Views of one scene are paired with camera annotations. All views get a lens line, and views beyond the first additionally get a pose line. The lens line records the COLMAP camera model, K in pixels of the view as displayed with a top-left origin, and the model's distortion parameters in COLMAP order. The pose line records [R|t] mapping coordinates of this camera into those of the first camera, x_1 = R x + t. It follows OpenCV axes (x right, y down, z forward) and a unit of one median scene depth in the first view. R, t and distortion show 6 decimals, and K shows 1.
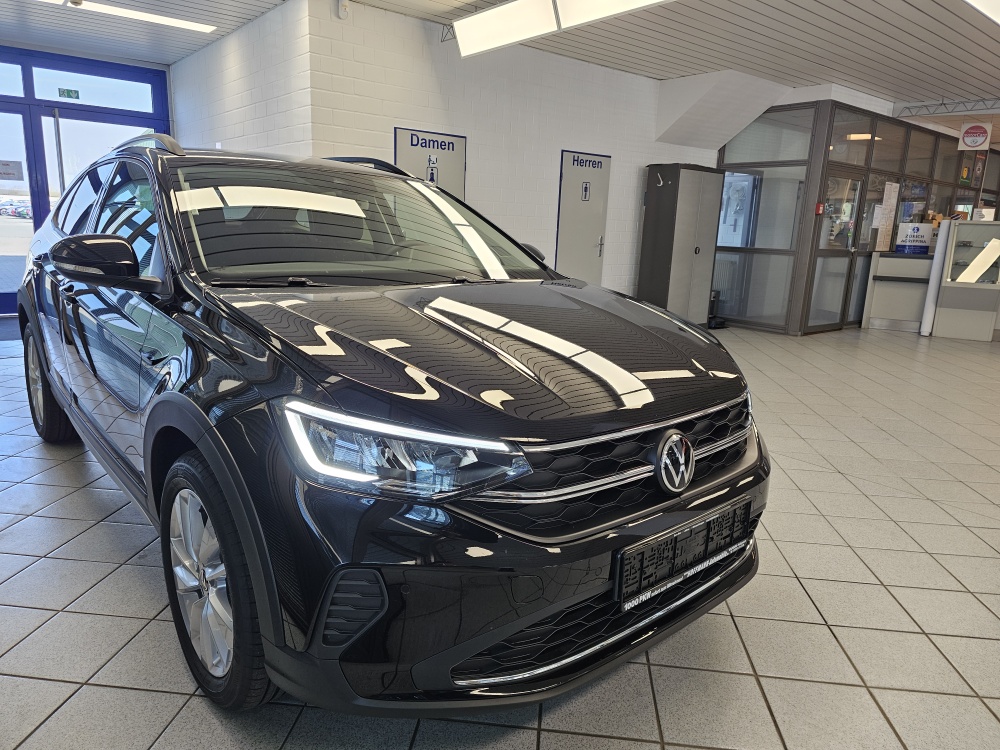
lens RADIAL K [[685.6, 0, 496.3], [0, 685.6, 373.9], [0, 0, 1]] dist [0.045896, -0.048838]
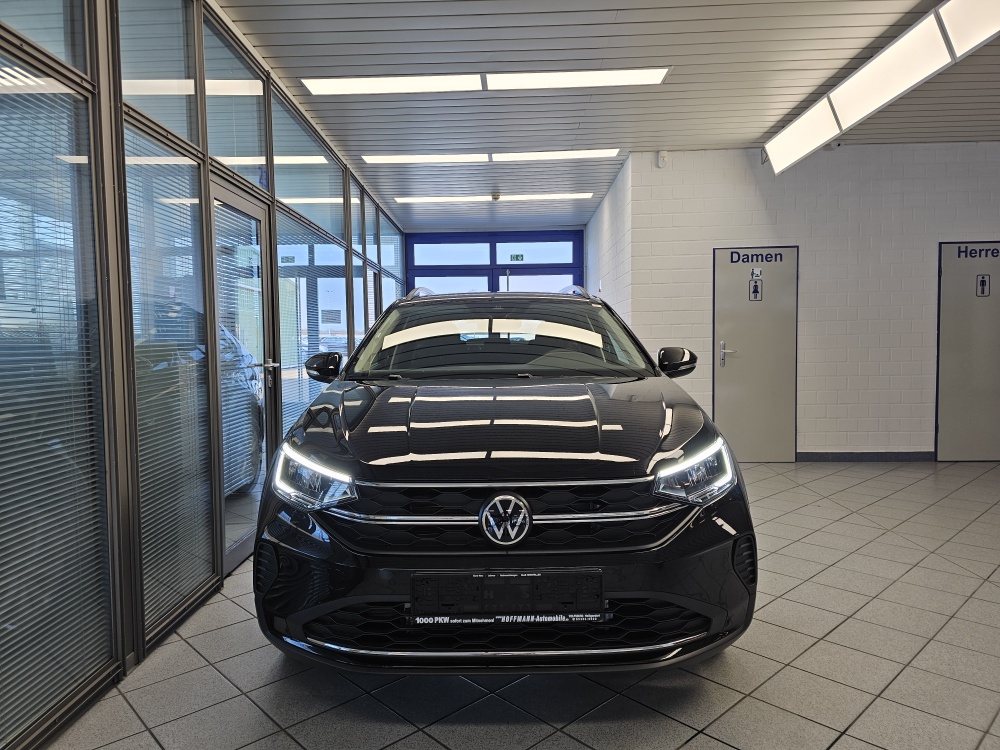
lens RADIAL K [[685.6, 0, 499.5], [0, 685.6, 375.1], [0, 0, 1]] dist [0.045896, -0.048838]
pose [[0.736812, -0.016386, -0.675899, 0.315054], [-0.100475, 0.985952, -0.133433, 0.012923], [0.668590, 0.166226, 0.724815, 0.029945]]
